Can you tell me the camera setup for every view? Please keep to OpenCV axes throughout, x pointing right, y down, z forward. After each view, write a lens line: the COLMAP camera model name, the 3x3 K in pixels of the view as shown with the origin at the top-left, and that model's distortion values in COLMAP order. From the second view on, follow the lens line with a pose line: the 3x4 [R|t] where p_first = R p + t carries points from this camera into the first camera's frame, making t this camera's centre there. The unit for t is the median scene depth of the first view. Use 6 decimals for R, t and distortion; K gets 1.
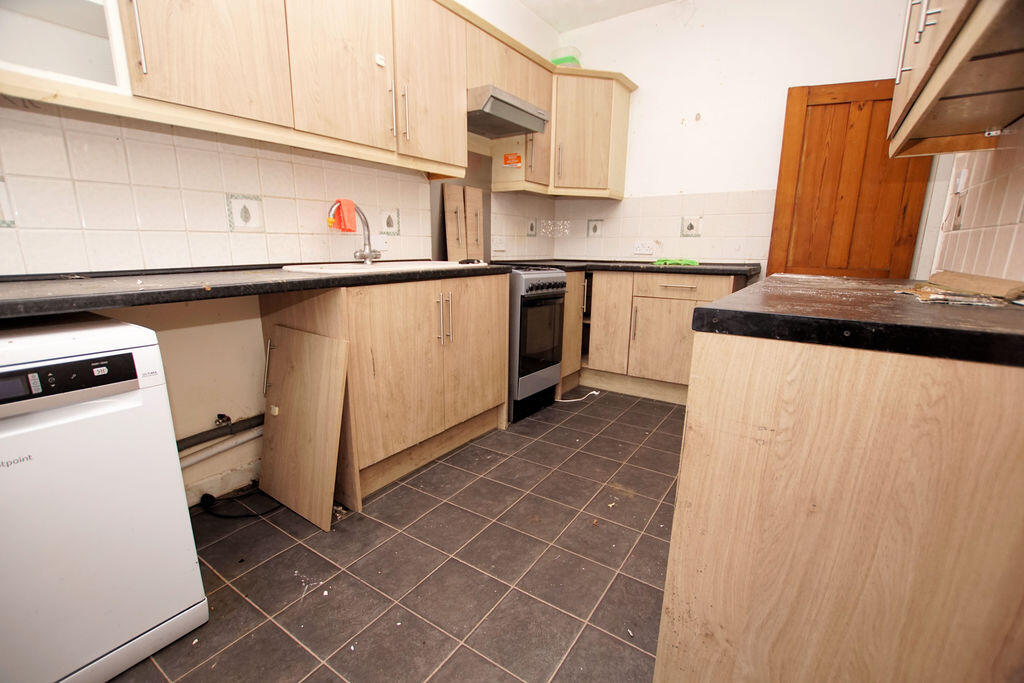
lens RADIAL K [[449.0, 0, 509.0], [0, 449.0, 357.6], [0, 0, 1]] dist [-0.035454, 0.005634]
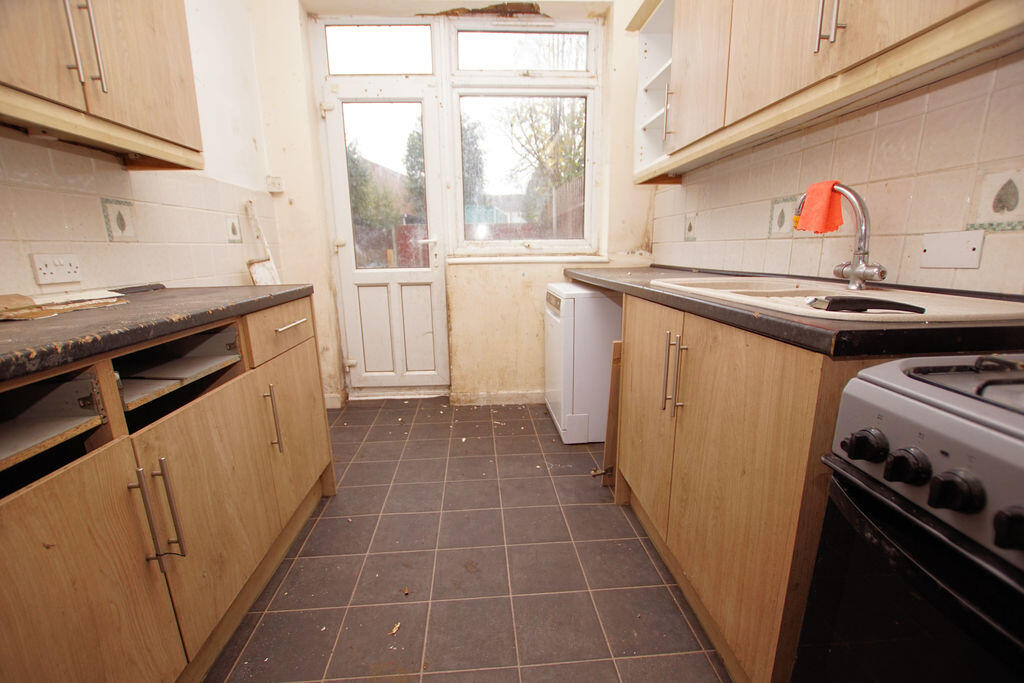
lens RADIAL K [[449.0, 0, 509.0], [0, 449.0, 357.6], [0, 0, 1]] dist [-0.035454, 0.005634]
pose [[-0.787142, 0.149974, -0.598260, 0.371291], [-0.138551, 0.902199, 0.408462, -0.304362], [0.601009, 0.404407, -0.689379, 1.188473]]
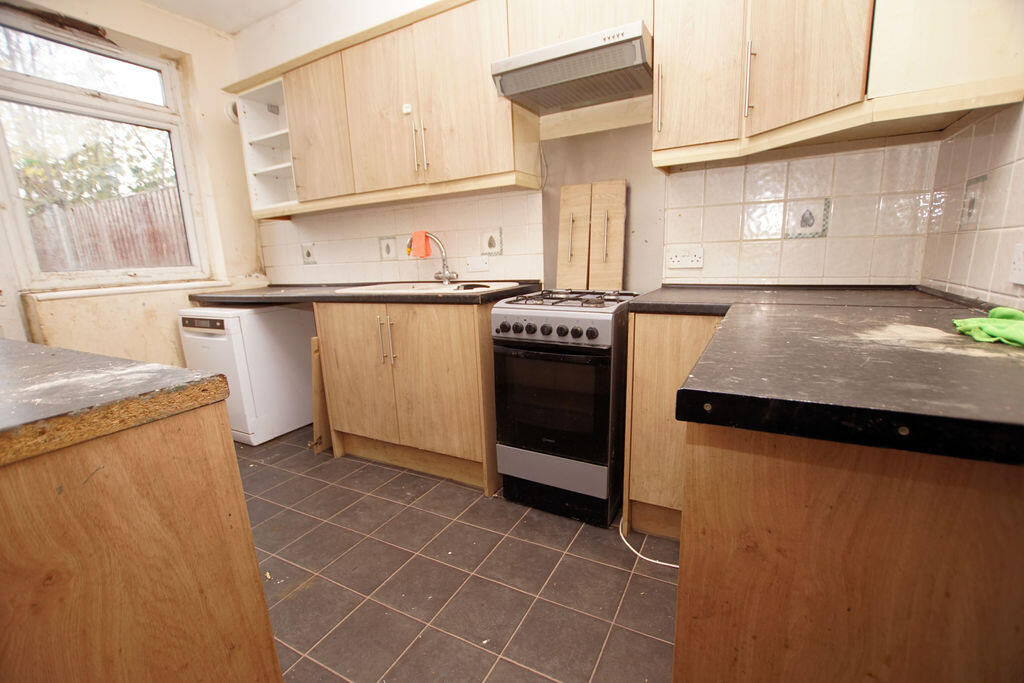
lens RADIAL K [[449.0, 0, 509.0], [0, 449.0, 357.6], [0, 0, 1]] dist [-0.035454, 0.005634]
pose [[0.098235, 0.209030, -0.972963, 0.863562], [-0.198589, 0.962144, 0.186656, -0.282325], [0.975147, 0.174884, 0.136027, 1.065512]]
